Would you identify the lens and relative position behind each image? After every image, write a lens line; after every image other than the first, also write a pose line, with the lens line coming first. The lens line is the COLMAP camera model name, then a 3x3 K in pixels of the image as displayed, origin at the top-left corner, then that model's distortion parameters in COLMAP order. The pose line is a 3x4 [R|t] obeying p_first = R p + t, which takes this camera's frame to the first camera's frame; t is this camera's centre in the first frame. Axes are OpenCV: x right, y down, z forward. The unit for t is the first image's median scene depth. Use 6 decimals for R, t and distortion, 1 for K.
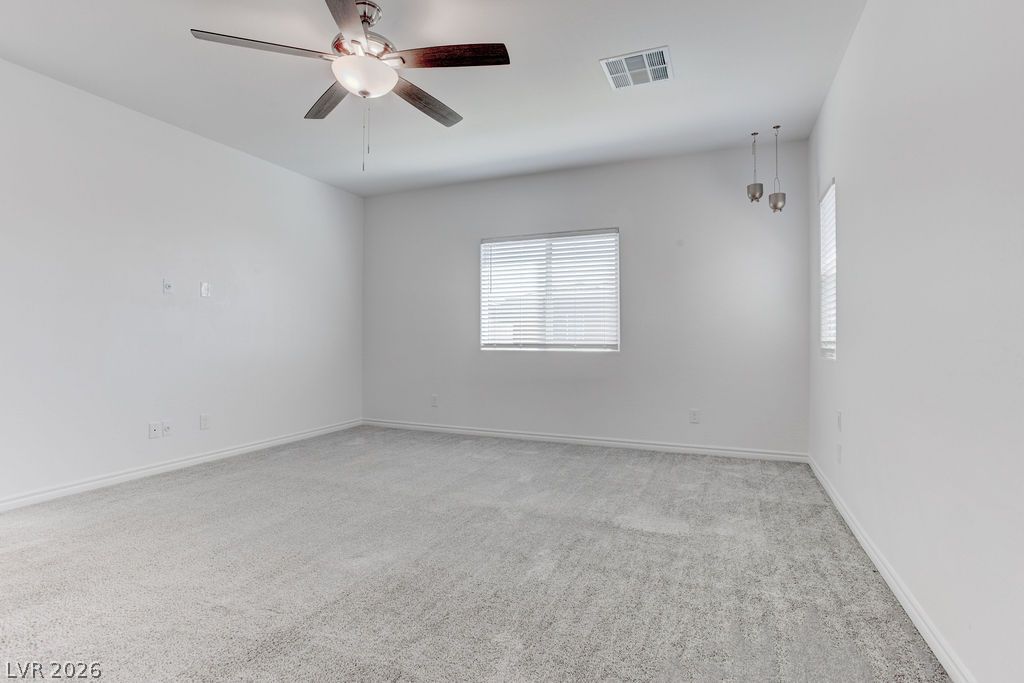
lens RADIAL K [[498.3, 0, 512.0], [0, 498.3, 341.5], [0, 0, 1]] dist [-0.074120, 0.053584]
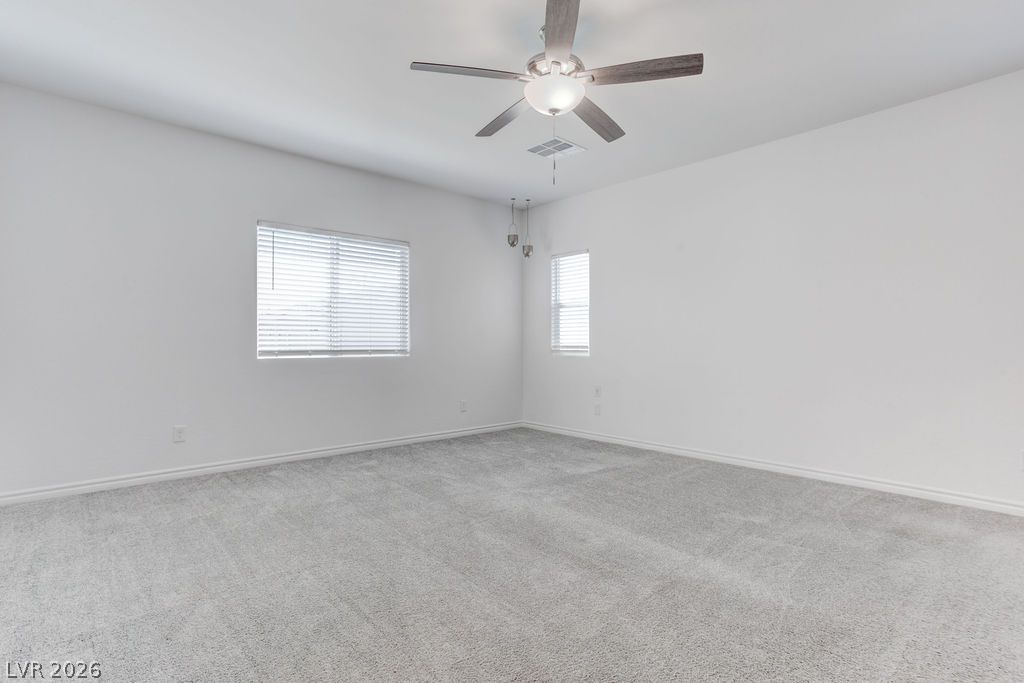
lens RADIAL K [[493.2, 0, 516.5], [0, 493.2, 347.2], [0, 0, 1]] dist [-0.045142, 0.027765]
pose [[0.420565, -0.008116, 0.907226, -0.951495], [0.007491, 0.999957, 0.005473, -0.004465], [-0.907231, 0.004494, 0.420608, 0.466440]]
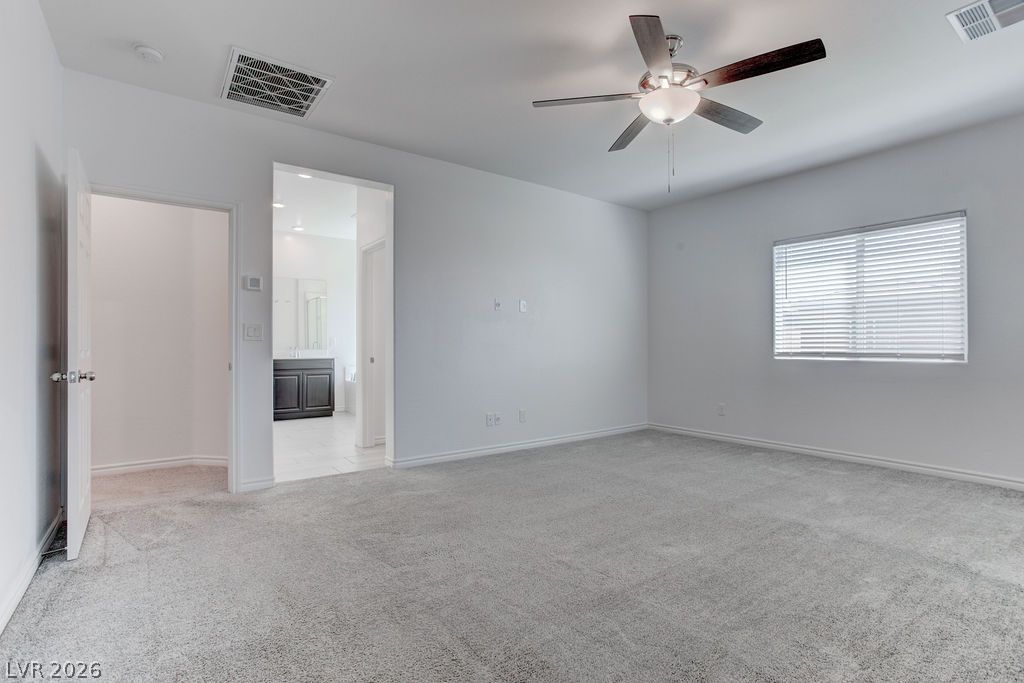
lens RADIAL K [[493.2, 0, 516.5], [0, 493.2, 347.2], [0, 0, 1]] dist [-0.045142, 0.027765]
pose [[0.867388, -0.000157, -0.497633, -0.040914], [-0.002655, 0.999984, -0.004943, 0.001228], [0.497626, 0.005609, 0.867374, -0.078007]]
